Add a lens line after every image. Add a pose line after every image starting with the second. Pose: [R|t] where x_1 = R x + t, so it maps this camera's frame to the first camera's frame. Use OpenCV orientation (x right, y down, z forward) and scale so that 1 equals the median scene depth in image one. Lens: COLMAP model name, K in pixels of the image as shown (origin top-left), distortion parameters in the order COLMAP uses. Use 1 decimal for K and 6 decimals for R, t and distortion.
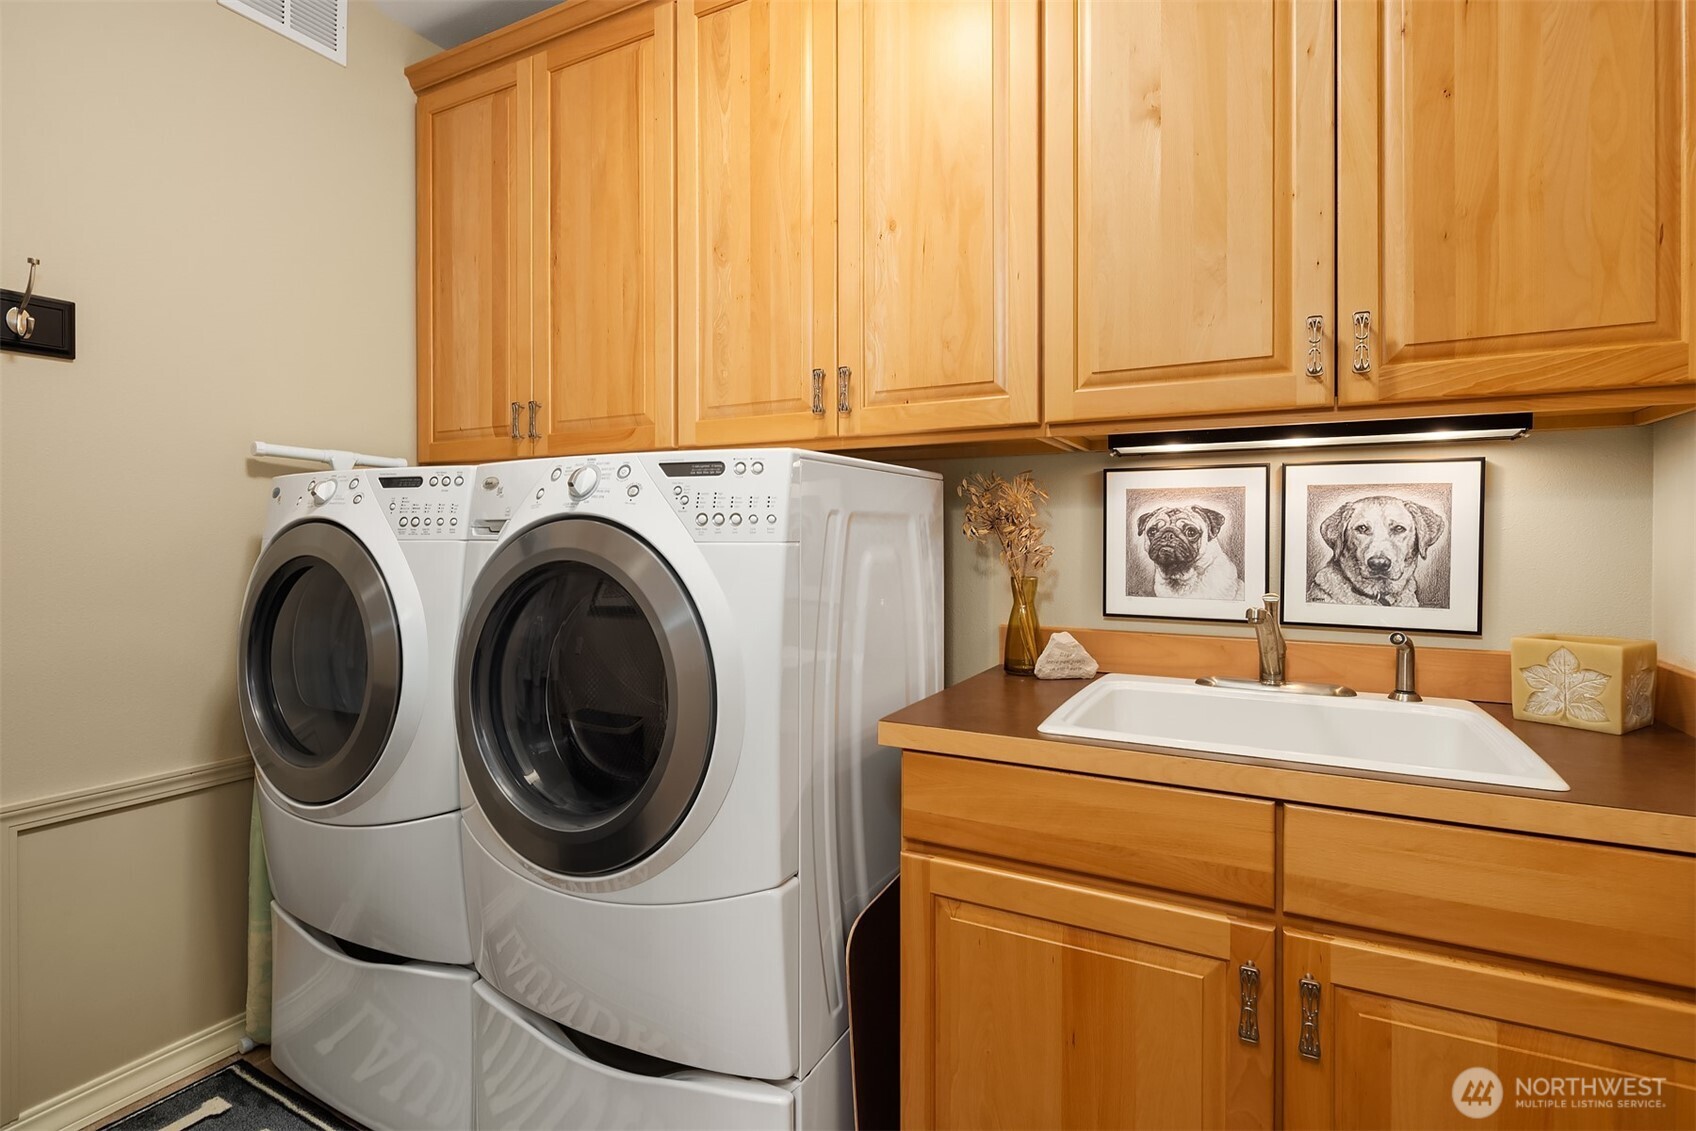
lens RADIAL K [[819.9, 0, 844.7], [0, 819.9, 555.5], [0, 0, 1]] dist [0.001792, -0.001702]
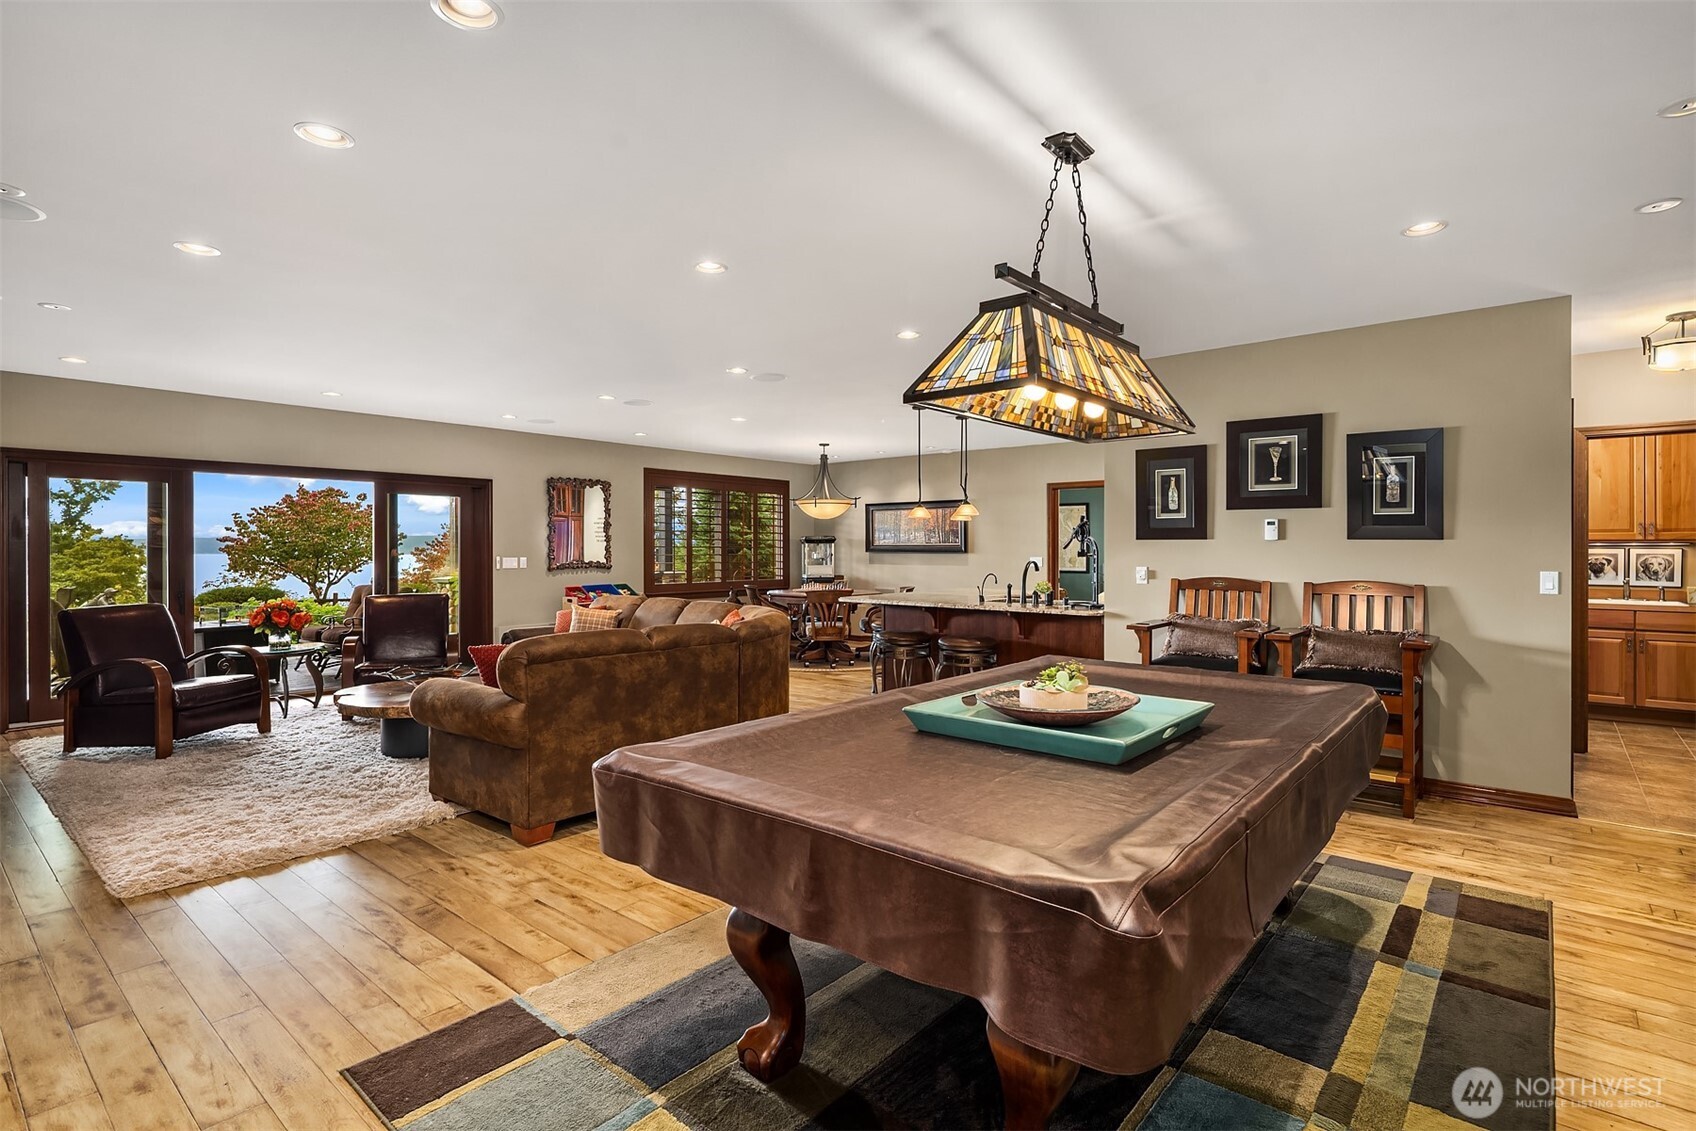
lens RADIAL K [[819.9, 0, 860.6], [0, 819.9, 554.5], [0, 0, 1]] dist [0.001792, -0.001702]
pose [[0.978962, 0.000209, -0.204045, -2.707563], [-0.001239, 0.999987, -0.004919, -0.056308], [0.204041, 0.005069, 0.978949, -4.304464]]
